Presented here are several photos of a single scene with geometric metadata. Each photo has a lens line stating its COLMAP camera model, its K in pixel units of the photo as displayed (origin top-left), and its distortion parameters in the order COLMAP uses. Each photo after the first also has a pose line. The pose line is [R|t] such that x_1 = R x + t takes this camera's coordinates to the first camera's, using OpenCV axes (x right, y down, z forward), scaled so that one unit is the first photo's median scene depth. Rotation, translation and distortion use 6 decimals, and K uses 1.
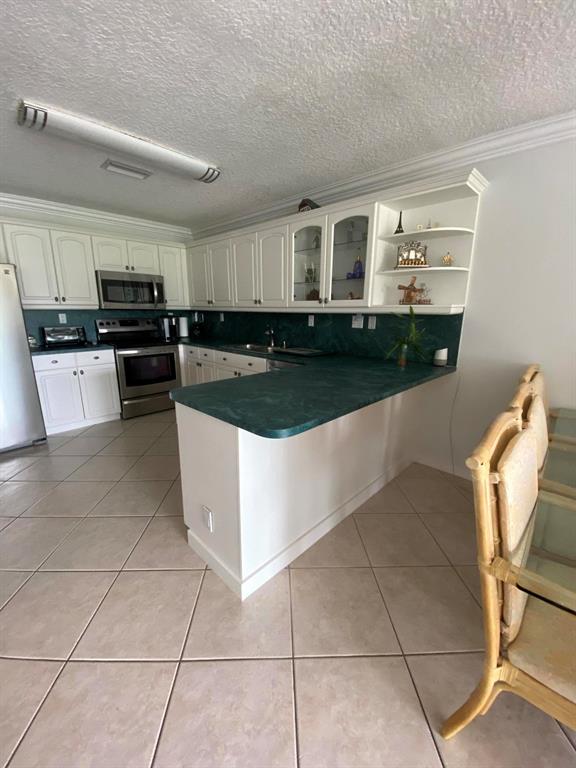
lens RADIAL K [[311.3, 0, 294.9], [0, 311.3, 389.4], [0, 0, 1]] dist [0.011033, -0.000313]
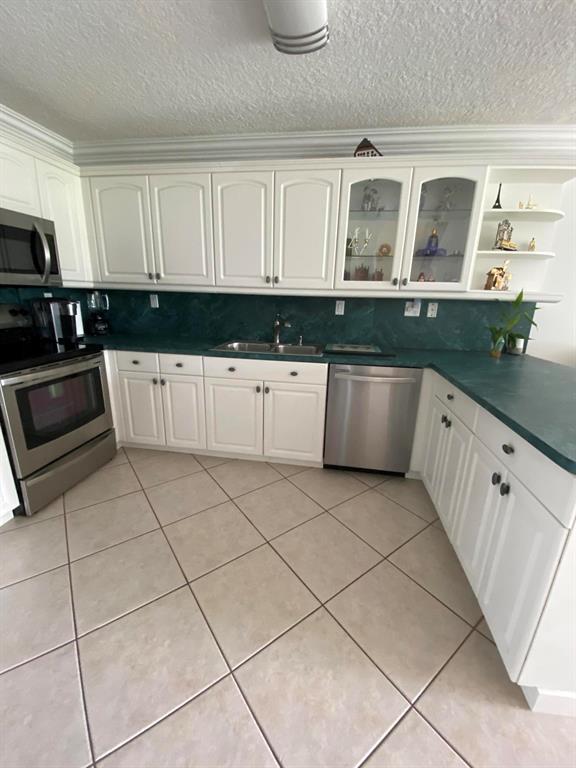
lens RADIAL K [[318.0, 0, 288.0], [0, 318.0, 384.0], [0, 0, 1]] dist [0.028483, -0.021569]
pose [[0.826054, -0.144150, 0.544845, -0.507536], [0.120031, 0.989556, 0.079824, -0.109854], [-0.550661, -0.000541, 0.834729, 0.406029]]
